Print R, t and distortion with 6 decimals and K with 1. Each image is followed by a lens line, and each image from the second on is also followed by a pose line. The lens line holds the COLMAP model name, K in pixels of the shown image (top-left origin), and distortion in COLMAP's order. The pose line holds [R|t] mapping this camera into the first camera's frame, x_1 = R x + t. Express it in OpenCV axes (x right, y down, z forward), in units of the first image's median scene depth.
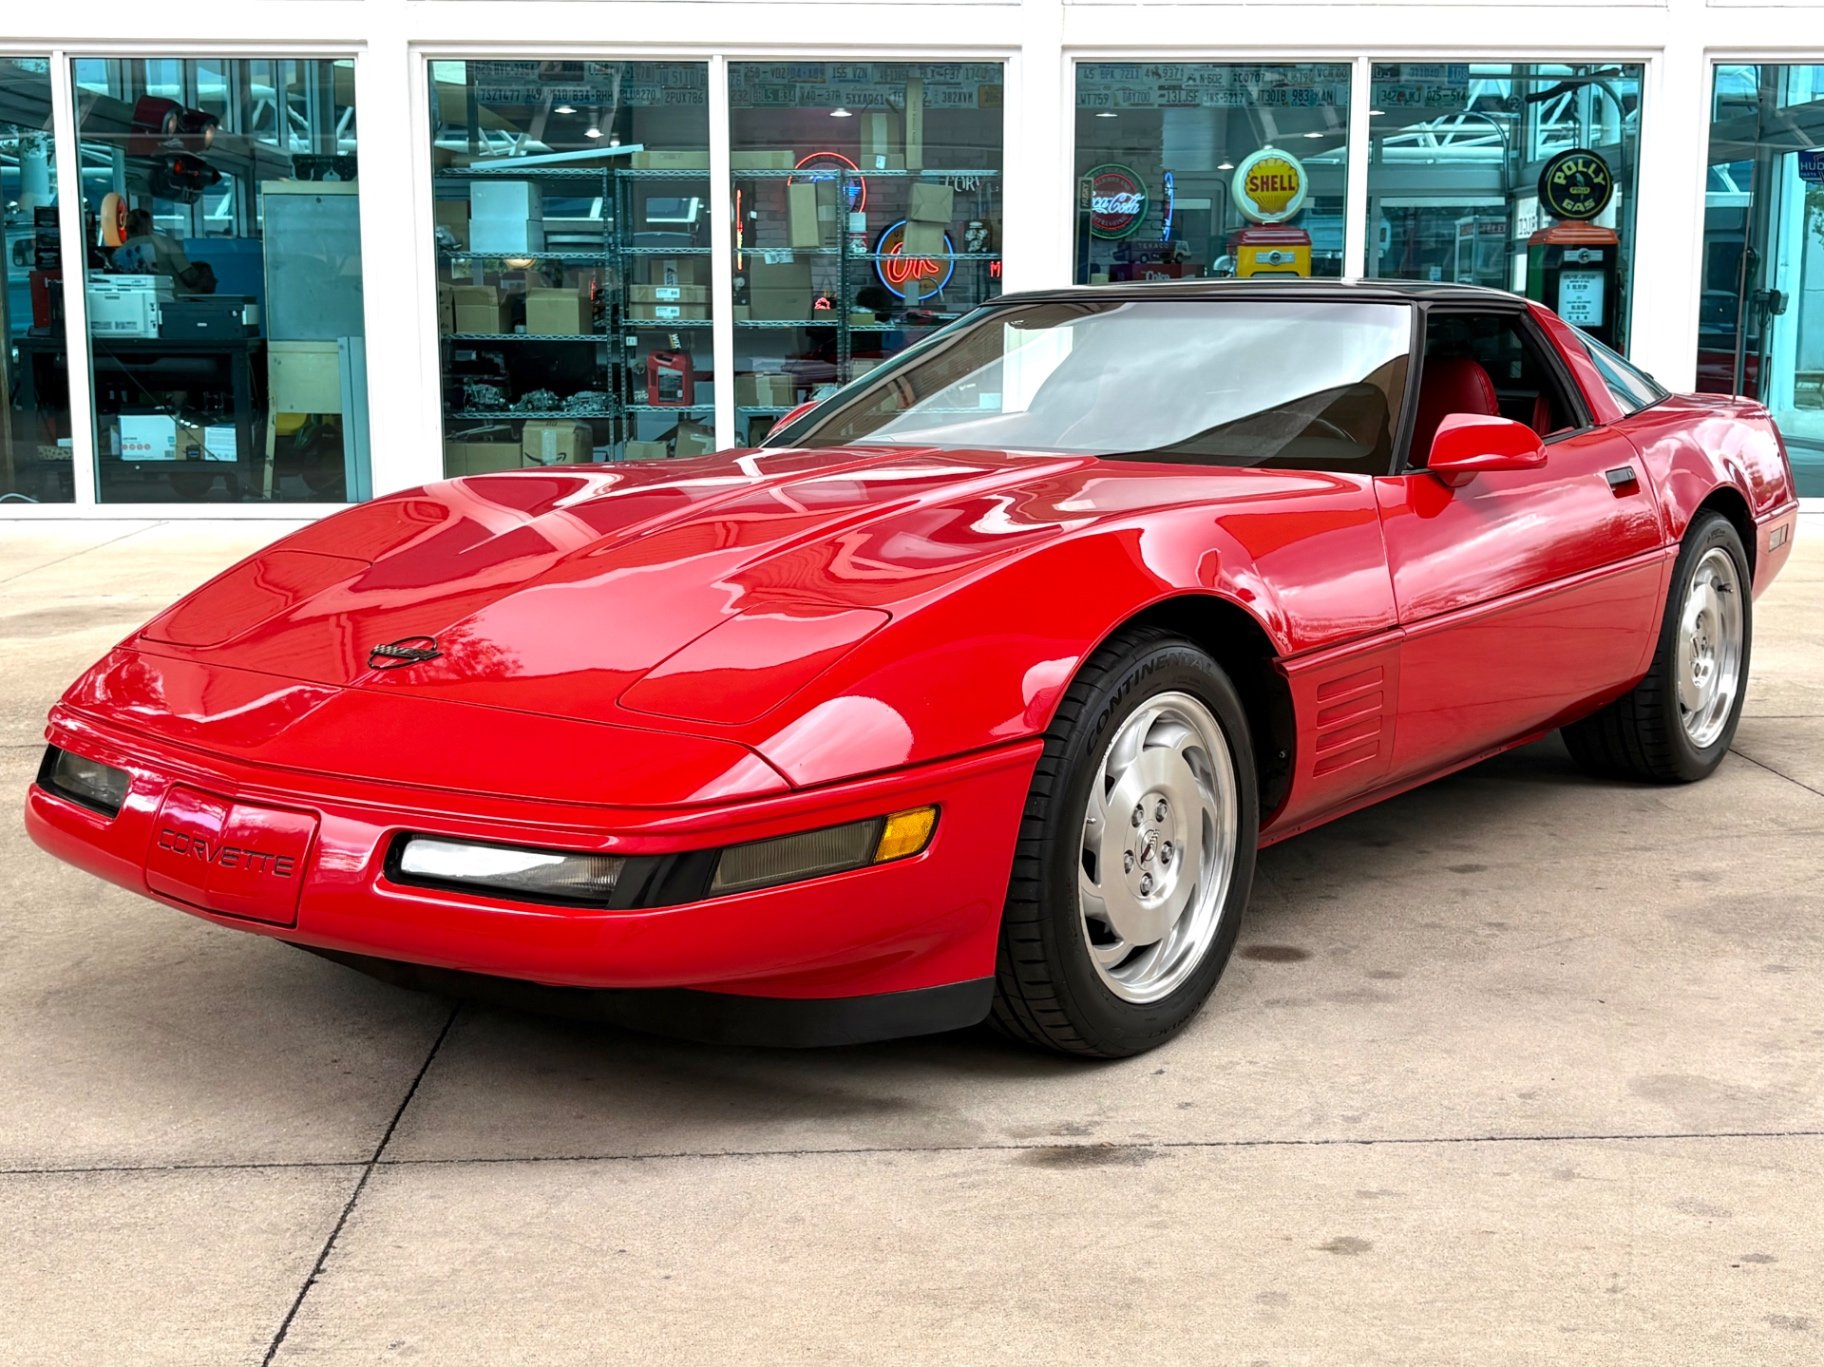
lens RADIAL K [[2175.4, 0, 910.3], [0, 2175.4, 648.7], [0, 0, 1]] dist [0.178600, -0.612942]
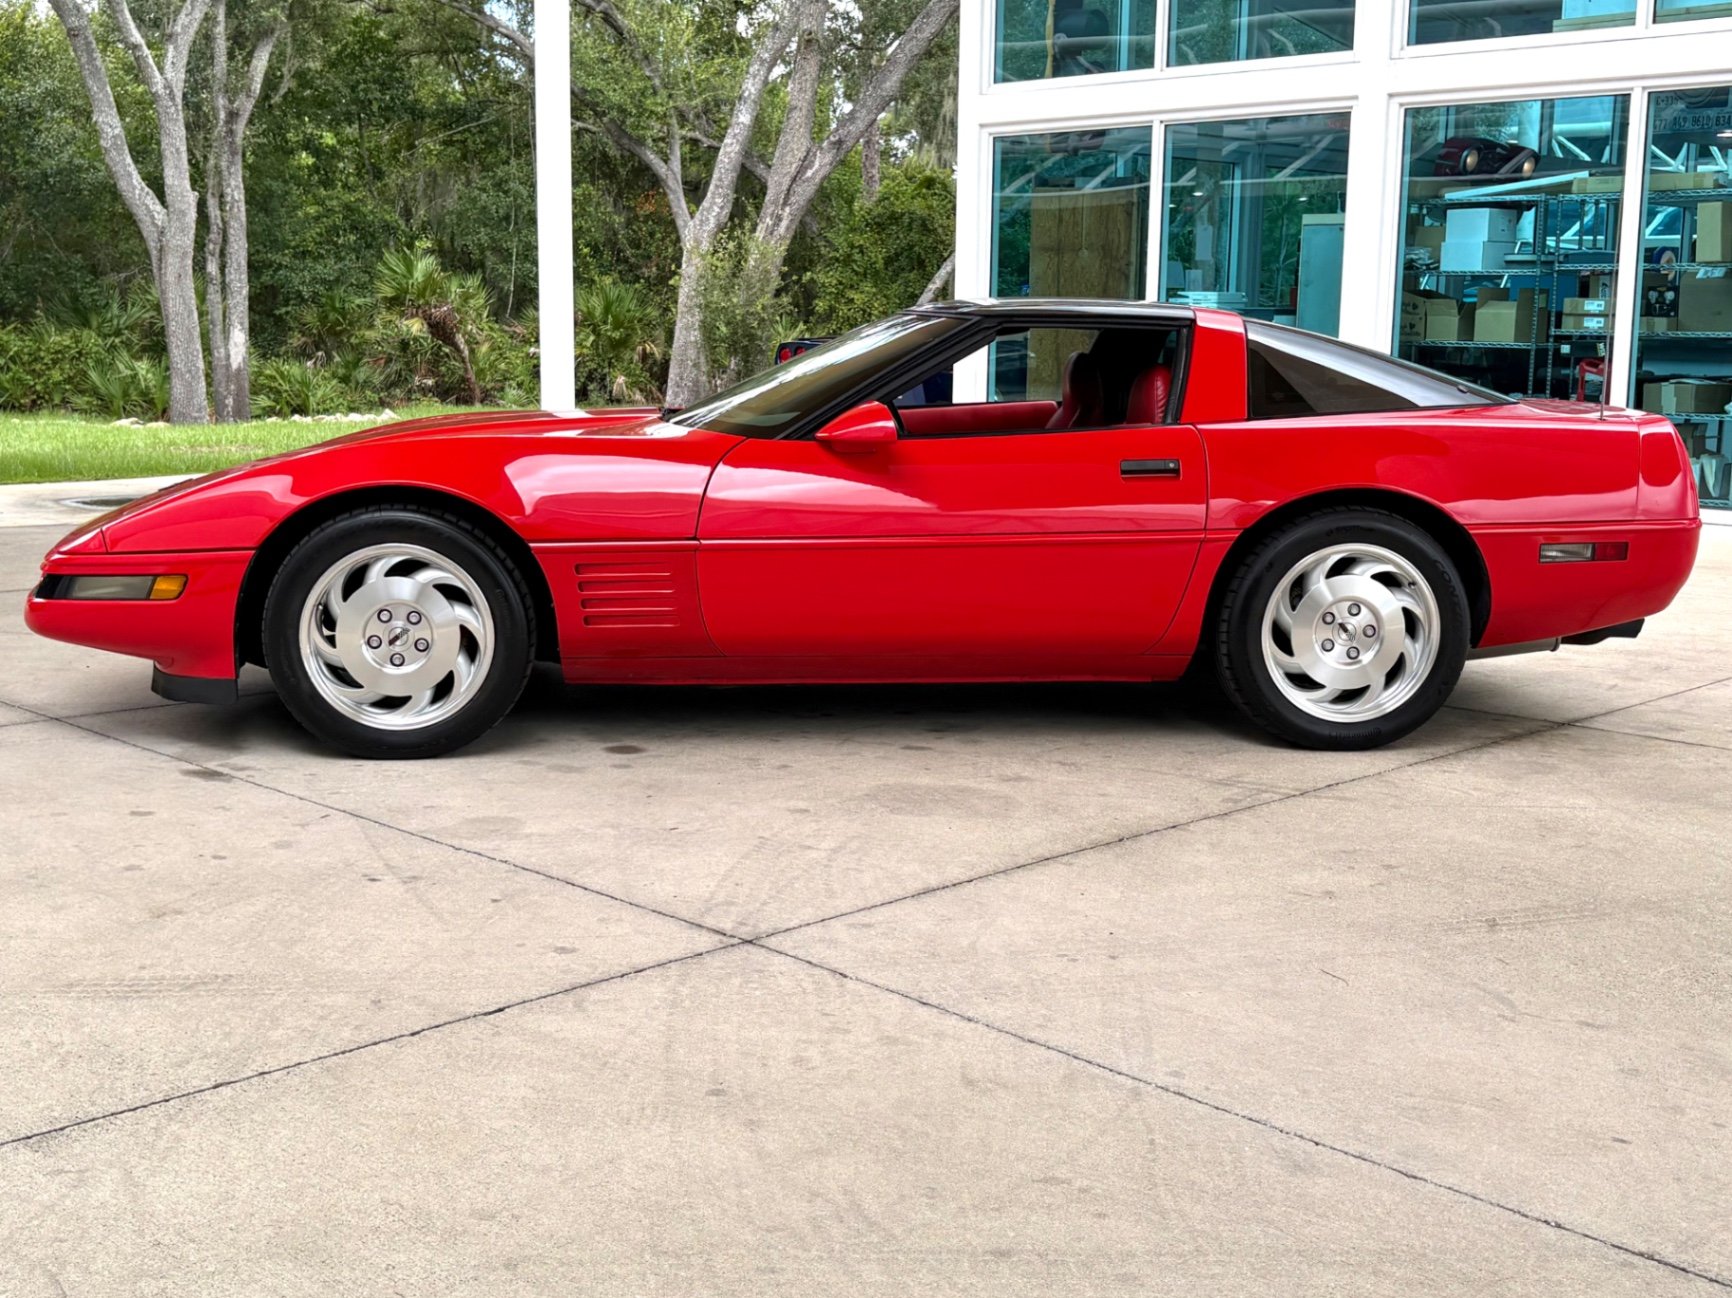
lens RADIAL K [[2051.6, 0, 904.5], [0, 2051.6, 605.7], [0, 0, 1]] dist [0.180548, -0.586276]
pose [[0.686766, 0.112779, -0.718077, 1.162887], [-0.124250, 0.991565, 0.036901, -0.030129], [0.716181, 0.063878, 0.694985, 0.139326]]
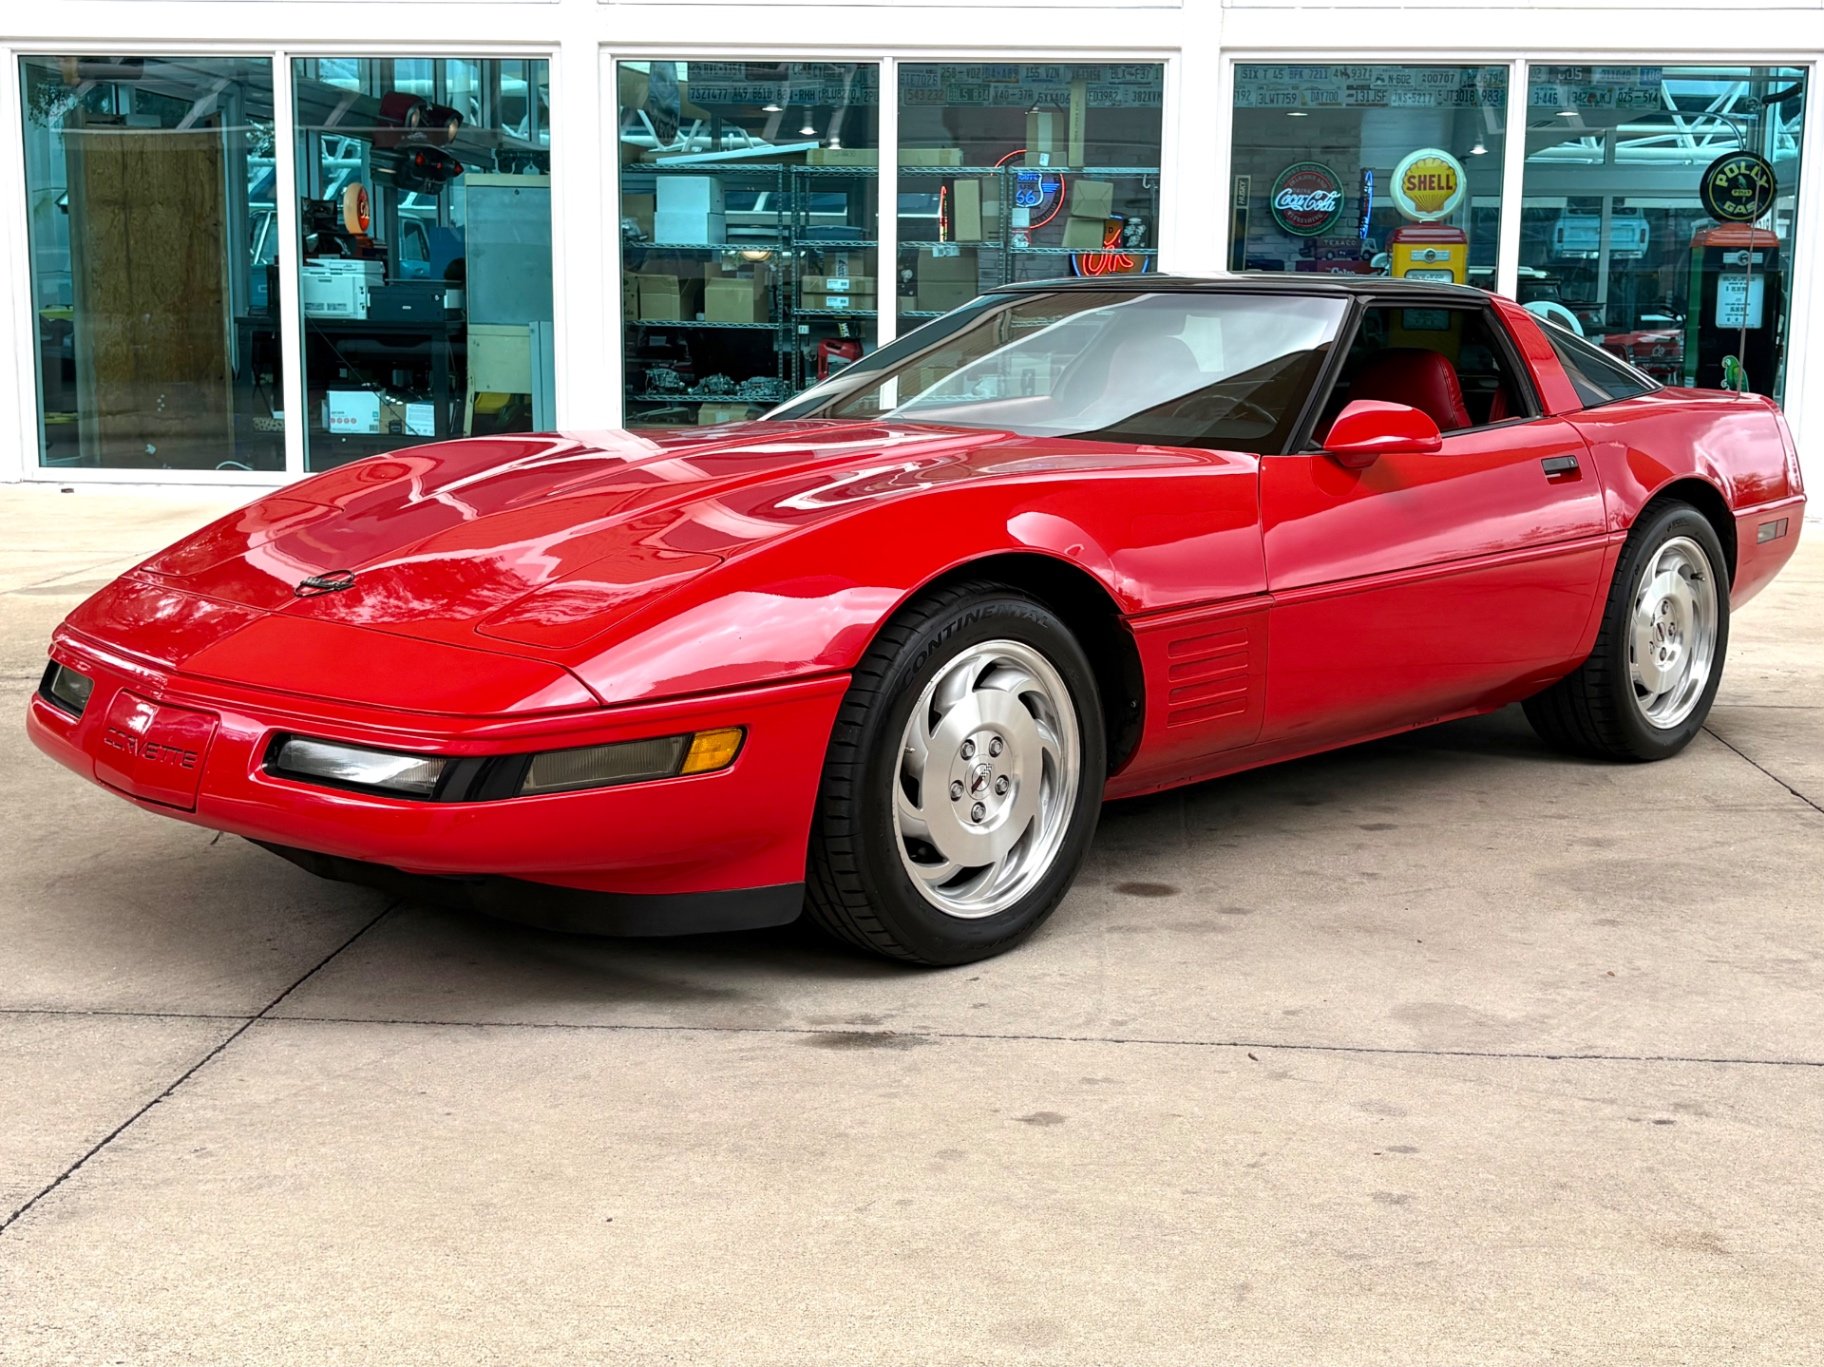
lens RADIAL K [[2160.6, 0, 952.6], [0, 2160.6, 637.9], [0, 0, 1]] dist [0.180548, -0.586276]
pose [[0.994128, 0.030212, -0.103903, 0.160754], [-0.030404, 0.999538, -0.000262, 0.015269], [0.103848, 0.003420, 0.994587, -0.076163]]
